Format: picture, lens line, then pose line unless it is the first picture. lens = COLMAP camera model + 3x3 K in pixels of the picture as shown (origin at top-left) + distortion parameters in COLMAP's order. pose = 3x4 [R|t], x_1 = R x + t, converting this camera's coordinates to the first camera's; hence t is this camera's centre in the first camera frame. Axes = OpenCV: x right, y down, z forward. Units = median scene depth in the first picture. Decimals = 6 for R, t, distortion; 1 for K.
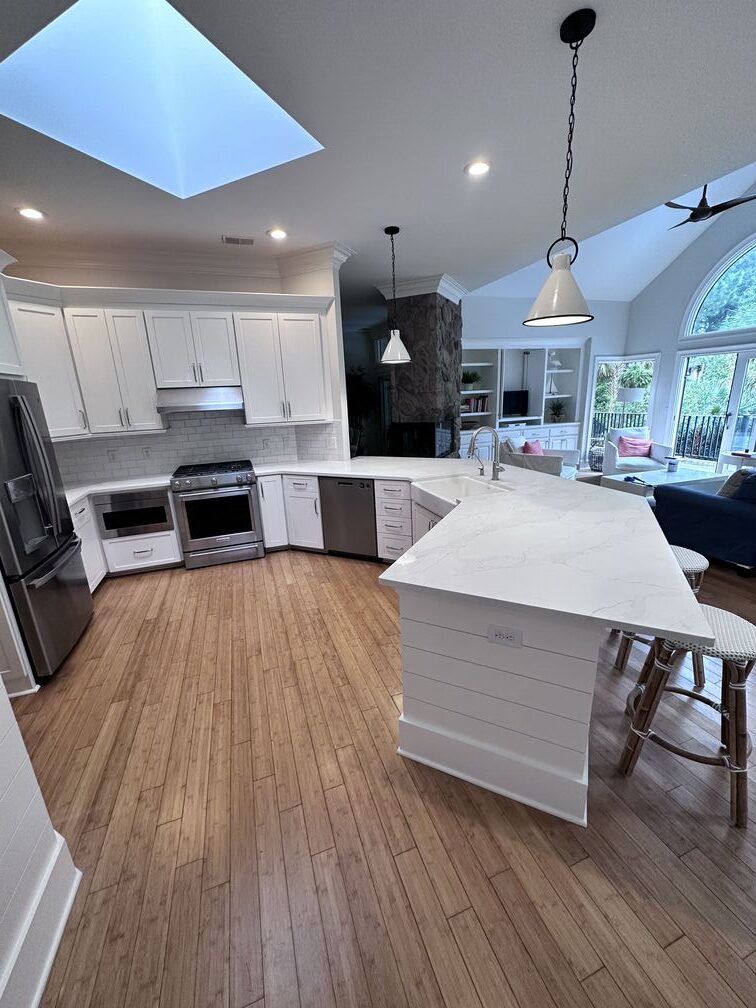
lens RADIAL K [[400.9, 0, 378.8], [0, 400.9, 503.0], [0, 0, 1]] dist [-0.003912, 0.000452]
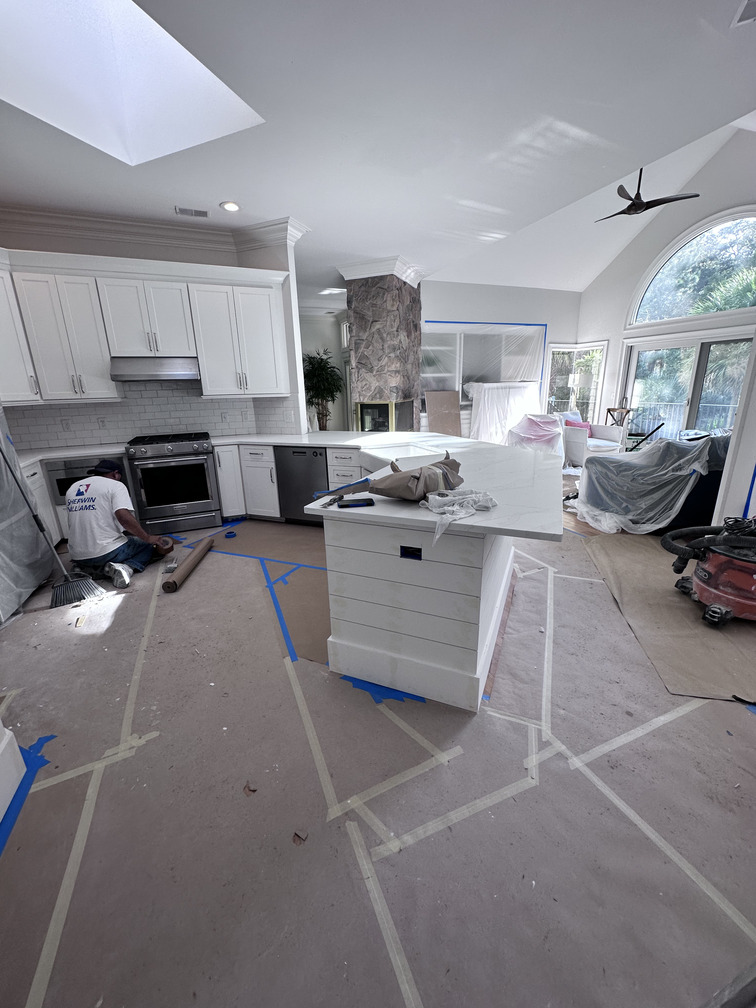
lens RADIAL K [[400.9, 0, 378.9], [0, 400.9, 502.8], [0, 0, 1]] dist [-0.003912, 0.000452]
pose [[0.998030, -0.000525, 0.062743, 0.056254], [-0.000659, 0.999822, 0.018844, 0.061466], [-0.062742, -0.018848, 0.997852, -0.056105]]
